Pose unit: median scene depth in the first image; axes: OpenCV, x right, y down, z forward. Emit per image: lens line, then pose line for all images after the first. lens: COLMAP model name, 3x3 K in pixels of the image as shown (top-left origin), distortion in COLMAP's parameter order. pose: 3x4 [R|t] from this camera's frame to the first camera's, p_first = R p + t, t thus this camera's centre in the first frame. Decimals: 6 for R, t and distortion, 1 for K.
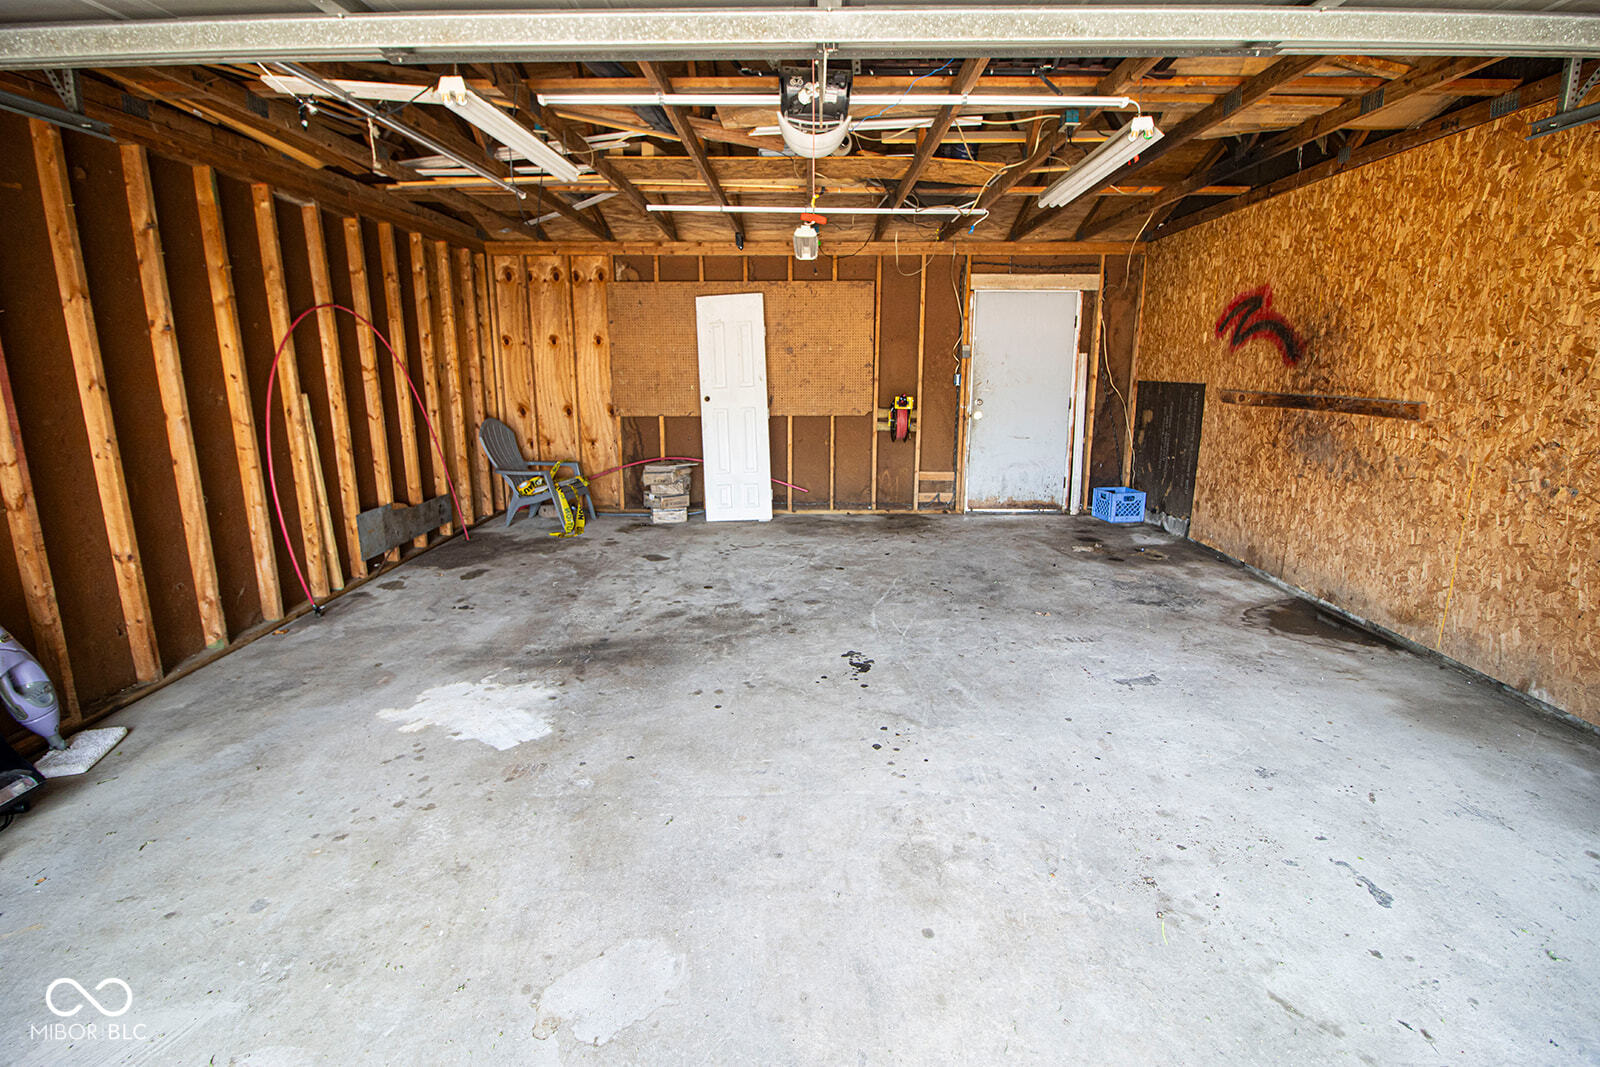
lens RADIAL K [[733.4, 0, 807.7], [0, 733.4, 526.1], [0, 0, 1]] dist [0.000411, -0.012897]
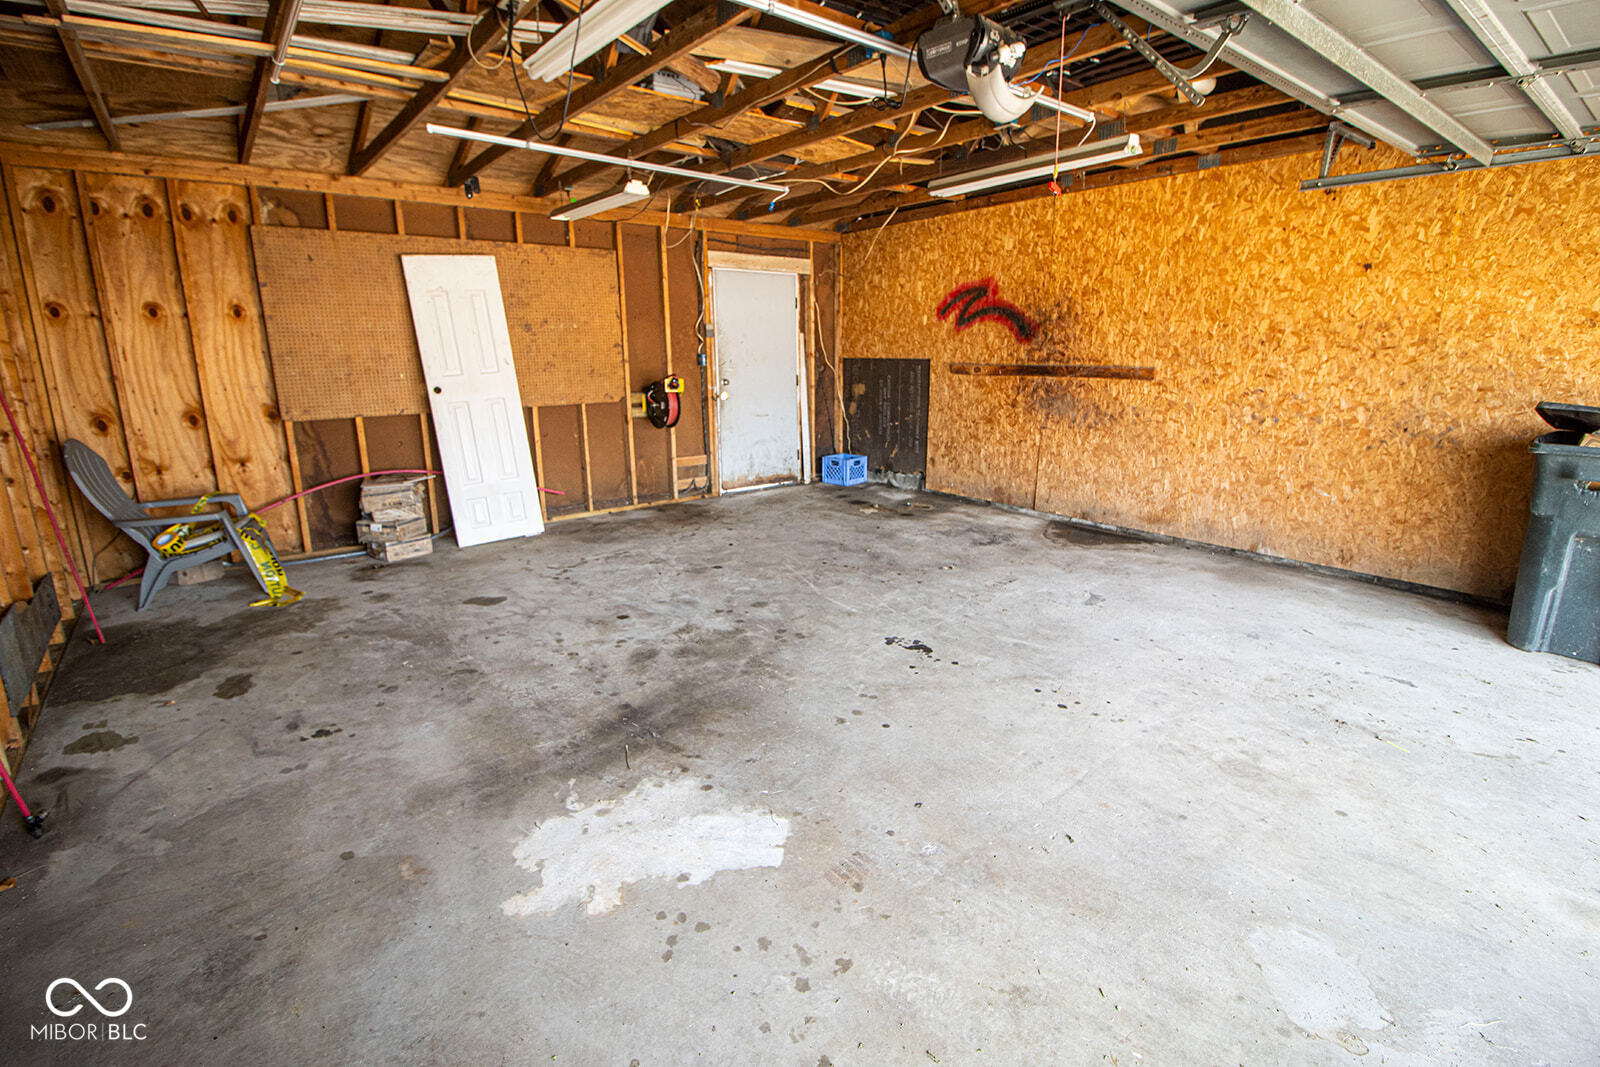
lens RADIAL K [[733.4, 0, 807.7], [0, 733.4, 526.1], [0, 0, 1]] dist [0.000411, -0.012897]
pose [[0.778798, -0.154832, 0.607865, -0.450442], [0.140456, 0.987496, 0.071577, -0.046125], [-0.611347, 0.029634, 0.790807, 0.220334]]
